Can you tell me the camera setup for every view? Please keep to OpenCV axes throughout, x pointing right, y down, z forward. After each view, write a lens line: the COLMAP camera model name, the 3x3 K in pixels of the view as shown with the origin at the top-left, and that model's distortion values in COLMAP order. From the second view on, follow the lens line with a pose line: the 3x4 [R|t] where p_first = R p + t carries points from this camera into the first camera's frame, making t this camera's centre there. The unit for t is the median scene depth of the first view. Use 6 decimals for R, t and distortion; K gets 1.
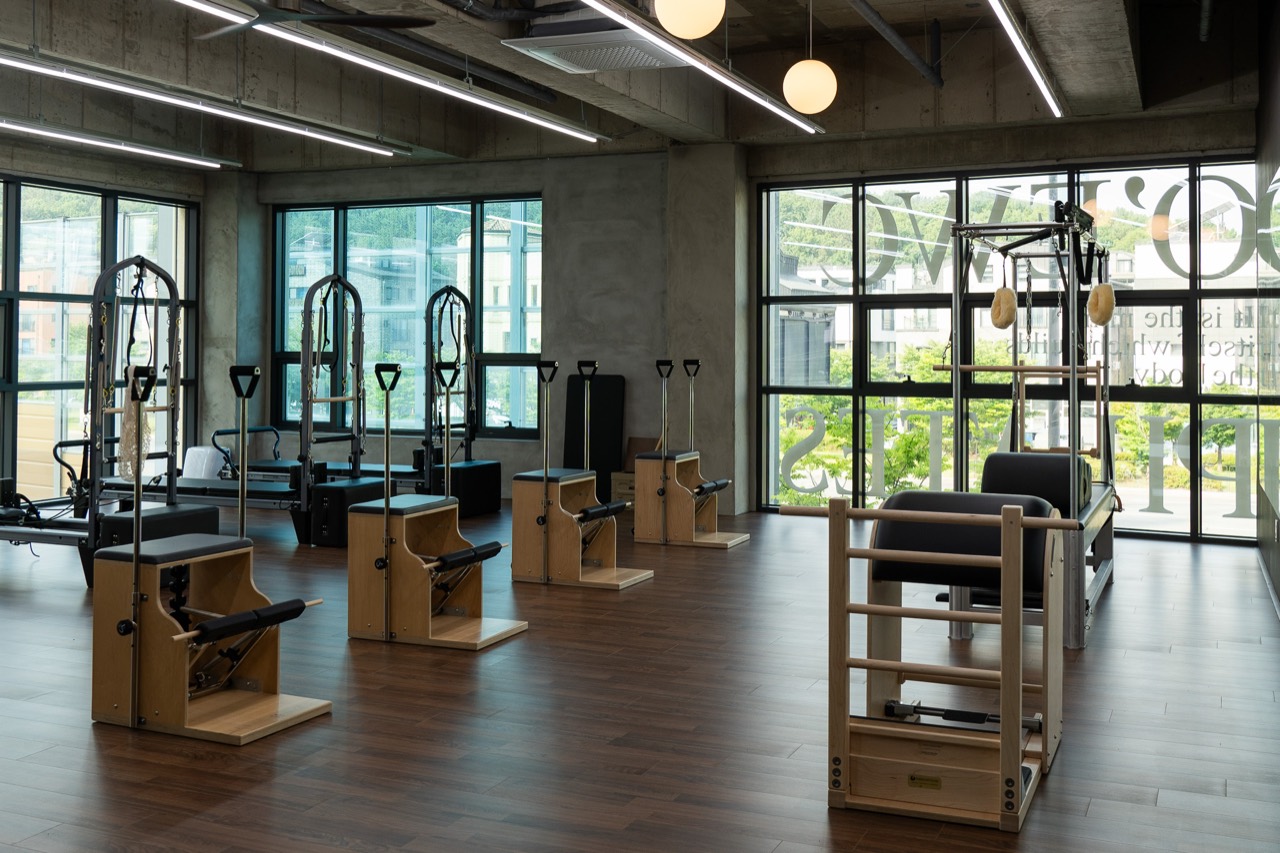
lens RADIAL K [[1337.8, 0, 633.4], [0, 1337.8, 320.3], [0, 0, 1]] dist [-0.033118, 0.000000]
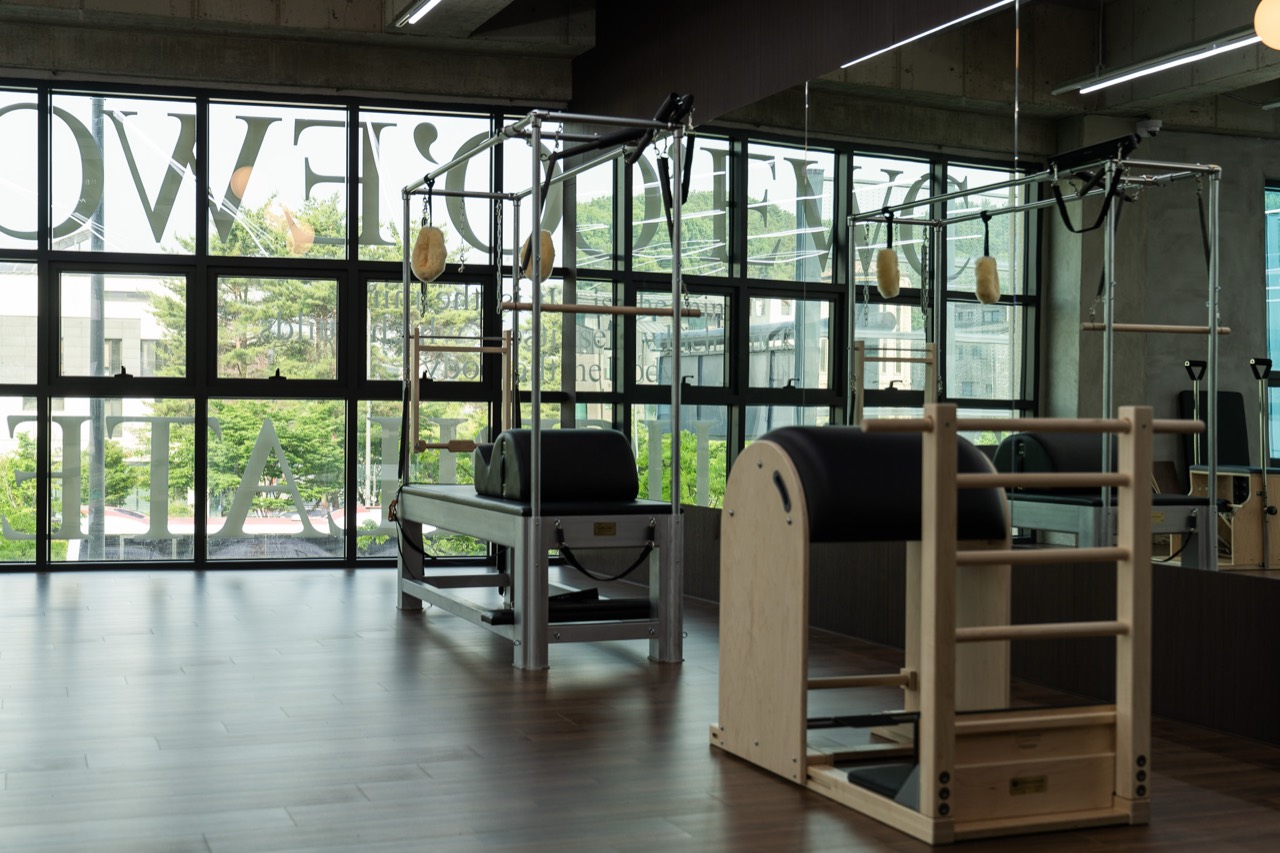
lens RADIAL K [[1621.6, 0, 642.8], [0, 1621.6, 437.8], [0, 0, 1]] dist [0.020006, 0.000000]
pose [[0.711516, -0.005757, 0.702646, -0.198959], [-0.020062, 0.999392, 0.028502, 0.046544], [-0.702384, -0.034376, 0.710968, 0.175480]]
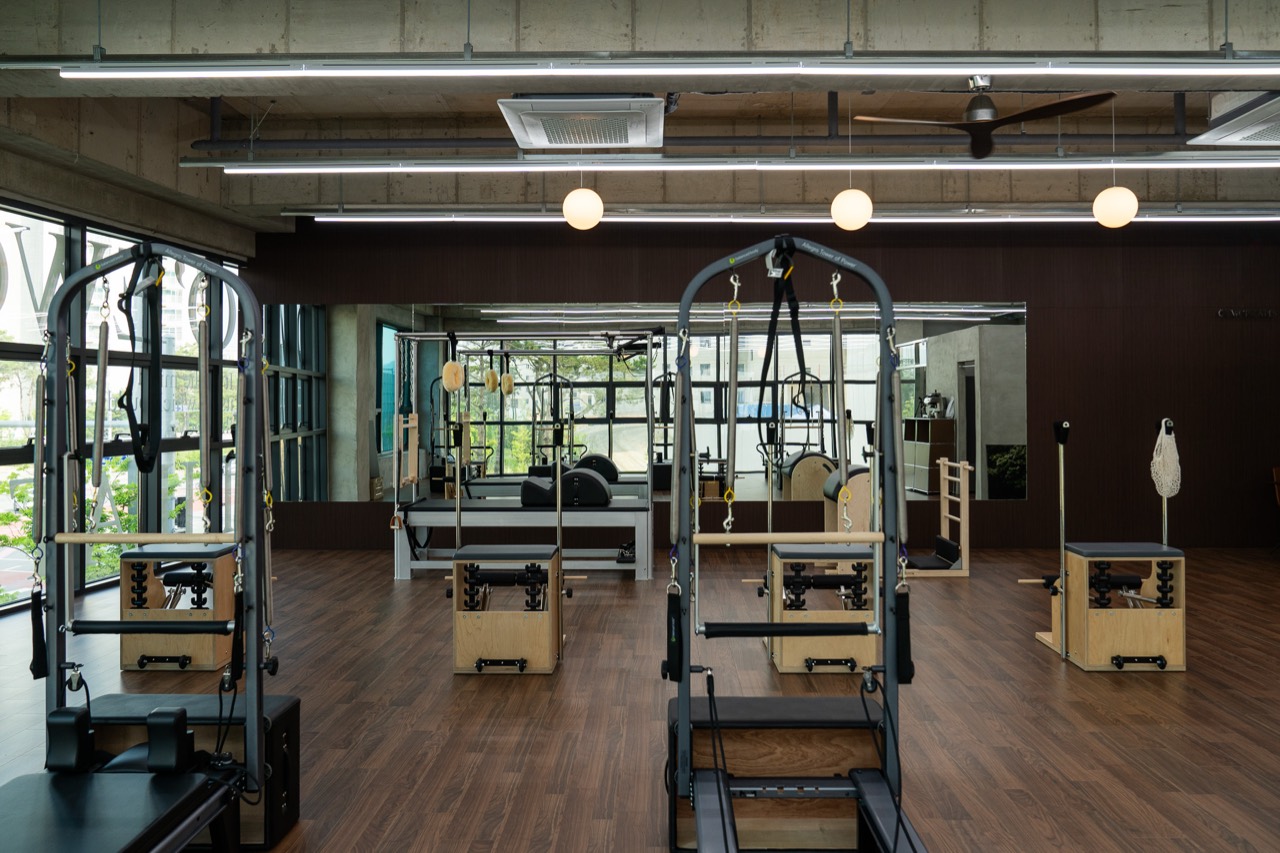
lens RADIAL K [[912.3, 0, 644.9], [0, 912.3, 401.2], [0, 0, 1]] dist [-0.037251, 0.018101]
pose [[-0.383341, -0.001753, 0.923605, -0.467217], [-0.016876, 0.999845, -0.005107, 0.013449], [-0.923453, -0.017545, -0.383311, 0.818393]]
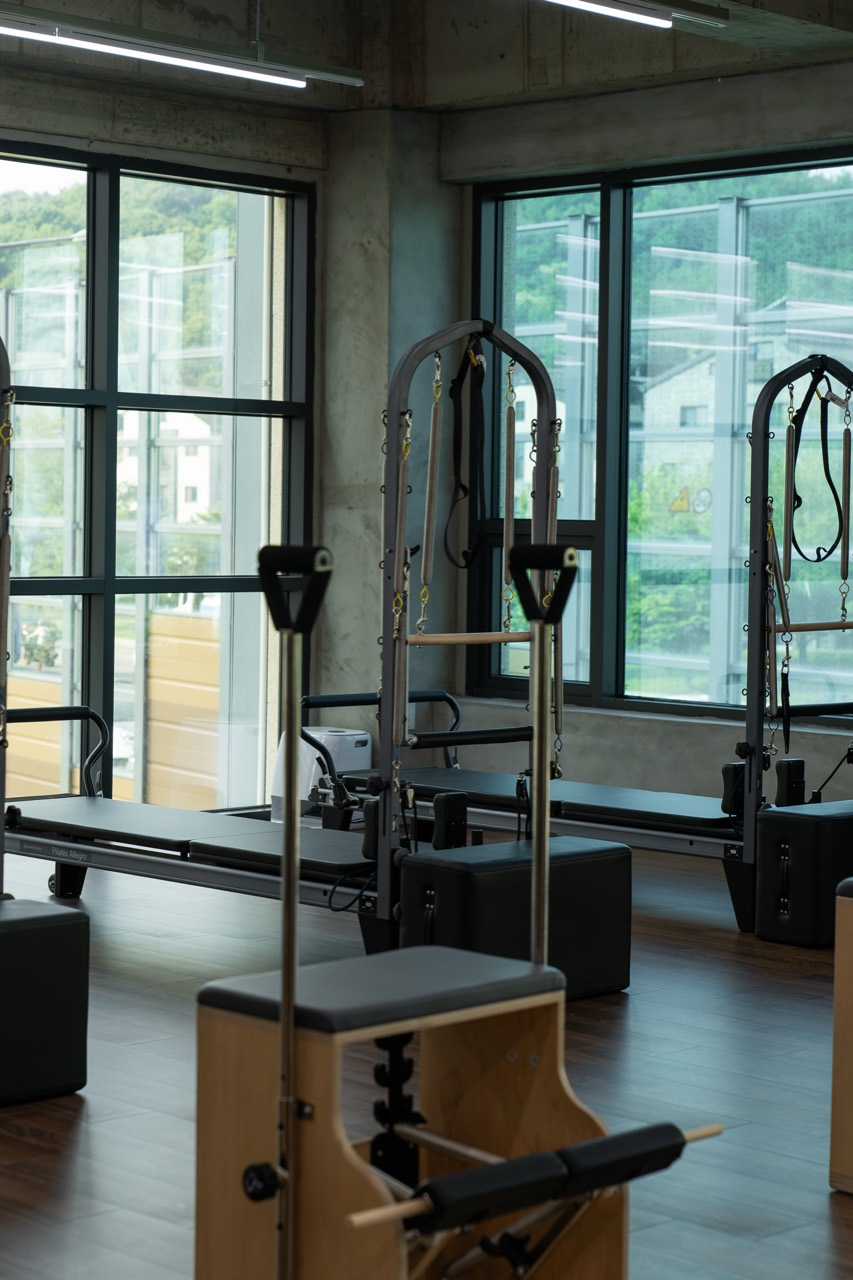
lens RADIAL K [[2534.2, 0, 461.4], [0, 2534.2, 591.2], [0, 0, 1]] dist [0.030785, 0.000000]
pose [[0.931963, 0.020534, -0.361971, 0.037170], [-0.003011, 0.998799, 0.048908, 0.007550], [0.362541, -0.044491, 0.930905, 0.255215]]
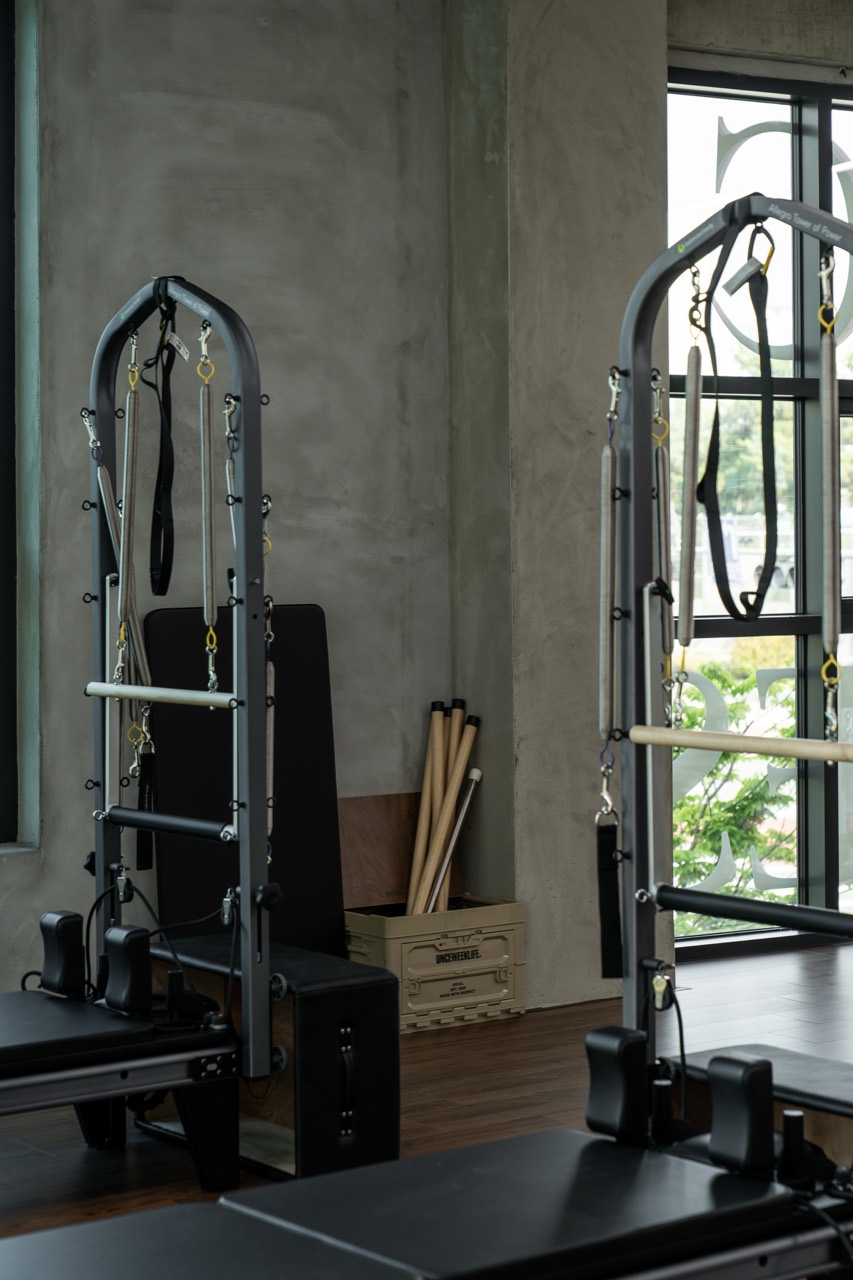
lens RADIAL K [[2534.2, 0, 374.0], [0, 2534.2, 477.9], [0, 0, 1]] dist [0.030785, 0.000000]
pose [[0.507164, 0.009900, 0.861793, -0.534167], [-0.010390, 0.999932, -0.005373, 0.015157], [-0.861787, -0.006229, 0.507232, 0.713504]]
